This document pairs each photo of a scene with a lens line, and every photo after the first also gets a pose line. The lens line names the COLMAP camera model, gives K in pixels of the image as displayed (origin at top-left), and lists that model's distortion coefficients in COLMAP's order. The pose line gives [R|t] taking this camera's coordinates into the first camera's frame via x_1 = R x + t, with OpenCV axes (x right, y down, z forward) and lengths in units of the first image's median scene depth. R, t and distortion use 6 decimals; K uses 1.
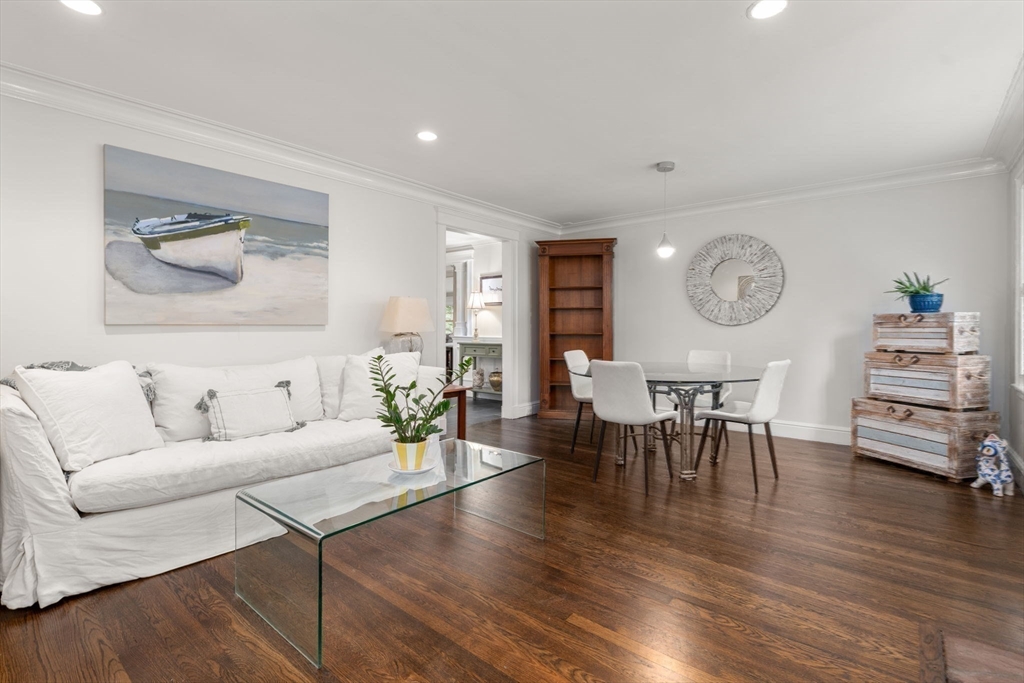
lens RADIAL K [[481.7, 0, 504.9], [0, 481.7, 325.3], [0, 0, 1]] dist [0.002803, -0.000485]
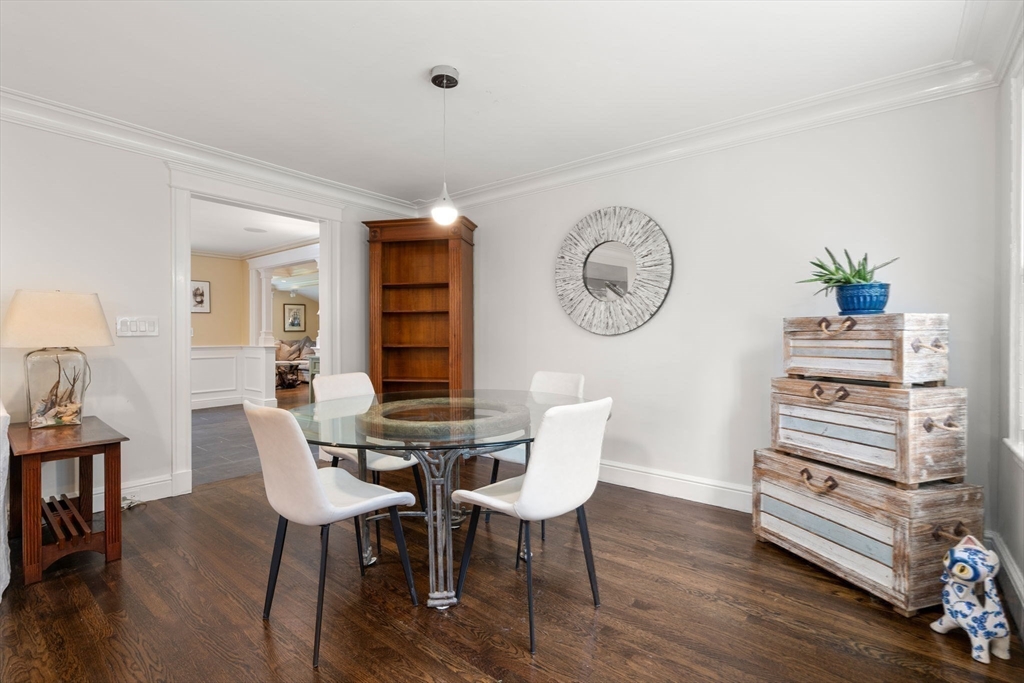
lens RADIAL K [[481.7, 0, 496.7], [0, 481.7, 334.7], [0, 0, 1]] dist [0.002803, -0.000485]
pose [[0.999947, -0.000550, 0.010322, 0.333580], [0.000537, 0.999999, 0.001234, -0.002062], [-0.010323, -0.001229, 0.999946, 0.326868]]
